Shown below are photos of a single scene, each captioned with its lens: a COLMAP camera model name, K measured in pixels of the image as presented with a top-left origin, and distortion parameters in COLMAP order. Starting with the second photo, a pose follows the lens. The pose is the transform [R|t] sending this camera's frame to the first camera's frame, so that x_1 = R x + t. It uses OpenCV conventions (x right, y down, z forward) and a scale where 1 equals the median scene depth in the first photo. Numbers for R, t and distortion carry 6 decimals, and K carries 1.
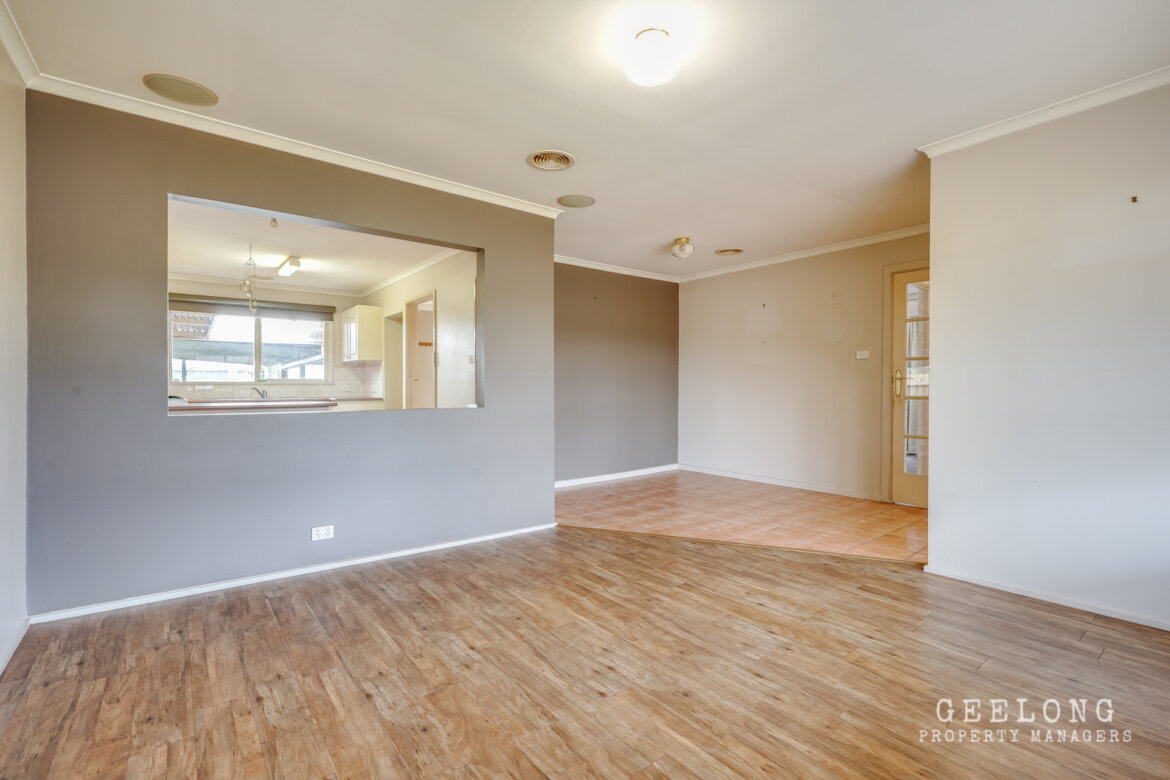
lens RADIAL K [[524.5, 0, 584.5], [0, 524.5, 388.9], [0, 0, 1]] dist [-0.000827, -0.000047]
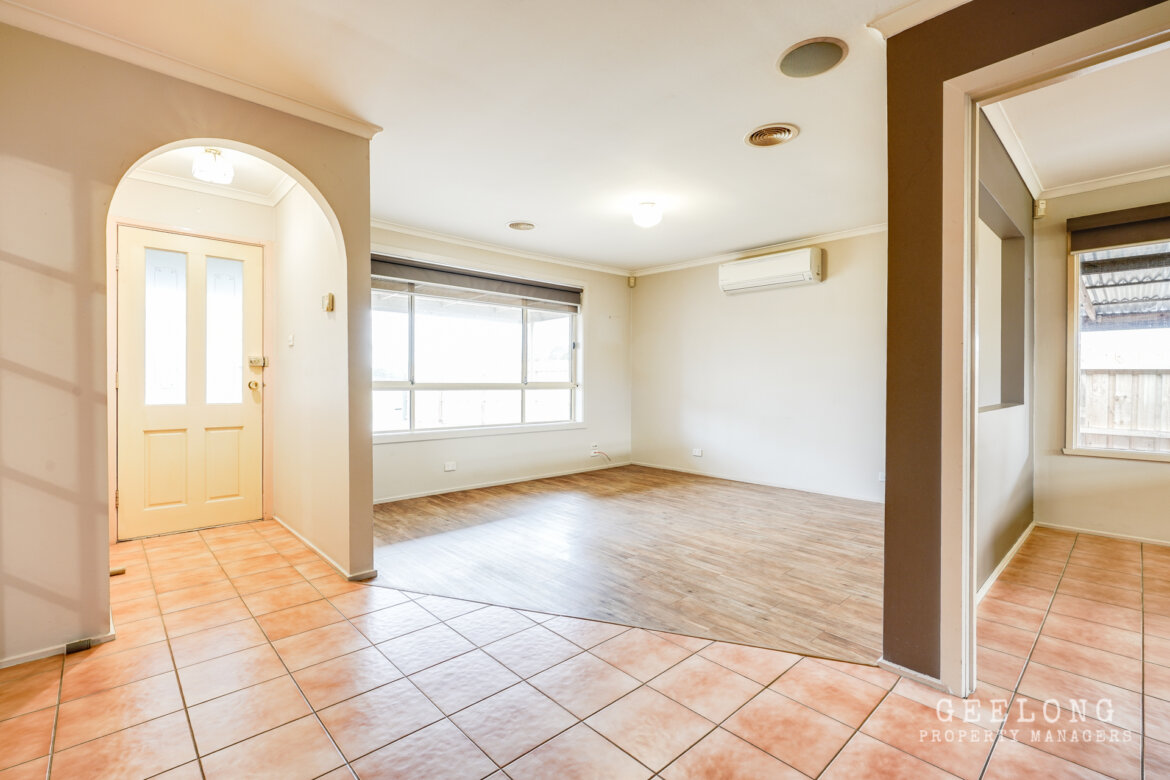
lens RADIAL K [[524.5, 0, 586.1], [0, 524.5, 385.0], [0, 0, 1]] dist [-0.000827, -0.000047]
pose [[-0.996183, -0.004570, -0.087172, 0.363794], [-0.005606, 0.999917, 0.011638, -0.009331], [0.087111, 0.012082, -0.996125, 2.025382]]
